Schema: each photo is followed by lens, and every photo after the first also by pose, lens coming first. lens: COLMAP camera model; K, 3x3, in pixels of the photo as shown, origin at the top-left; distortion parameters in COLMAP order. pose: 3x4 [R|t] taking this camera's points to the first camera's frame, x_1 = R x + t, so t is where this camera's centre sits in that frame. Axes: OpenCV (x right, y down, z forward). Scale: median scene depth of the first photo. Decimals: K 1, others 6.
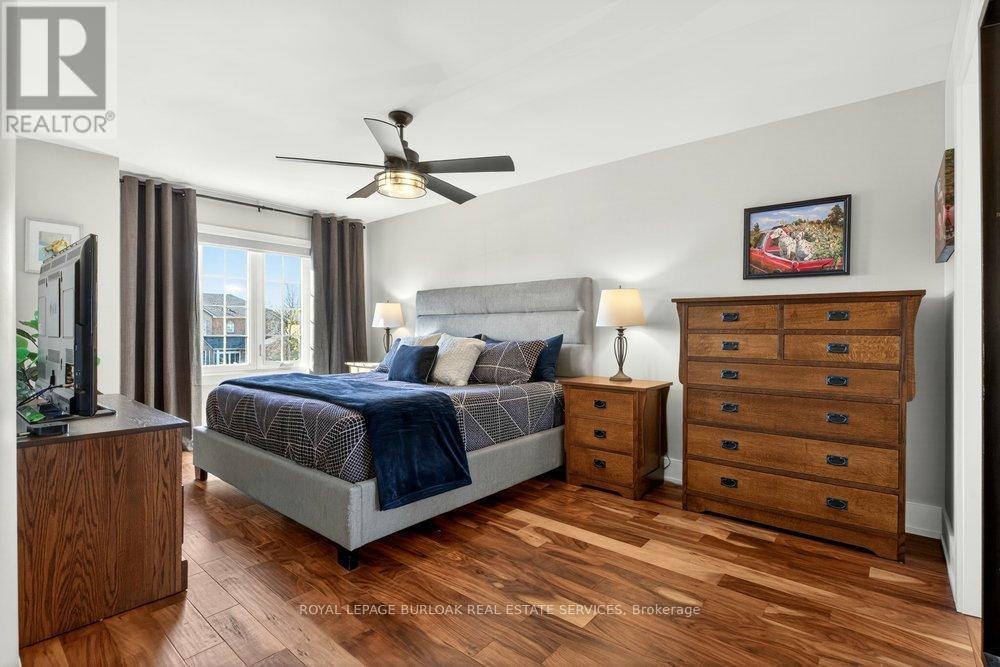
lens RADIAL K [[473.4, 0, 501.4], [0, 473.4, 330.4], [0, 0, 1]] dist [0.008996, -0.002920]
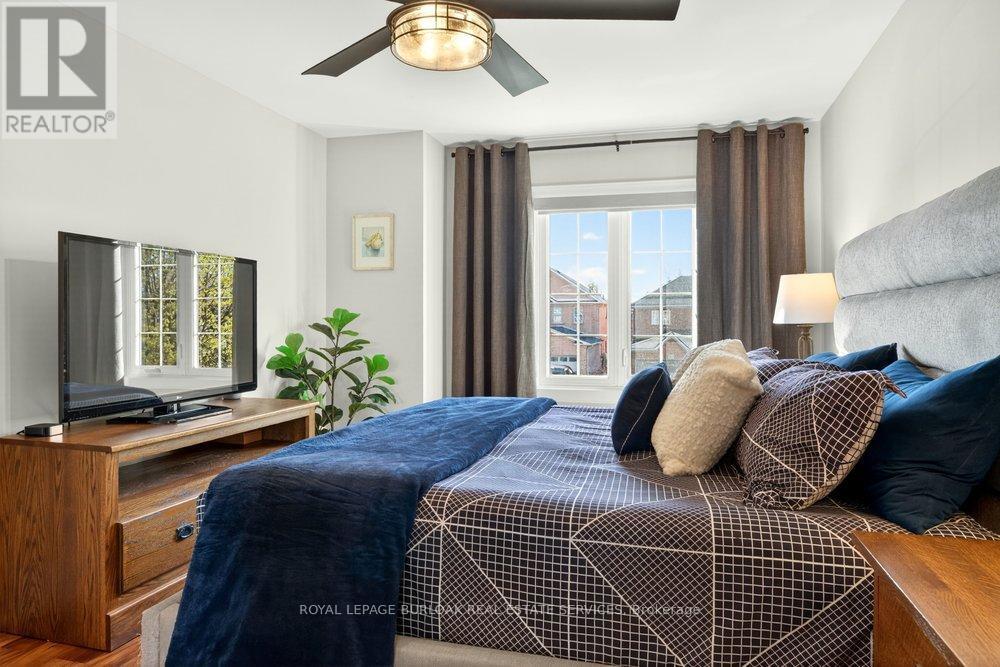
lens RADIAL K [[640.3, 0, 502.5], [0, 640.3, 330.2], [0, 0, 1]] dist [-0.006816, -0.001646]
pose [[0.424444, 0.009227, -0.905407, 0.464773], [-0.003342, 0.999957, 0.008624, -0.007596], [0.905448, -0.000634, 0.424457, 0.911054]]
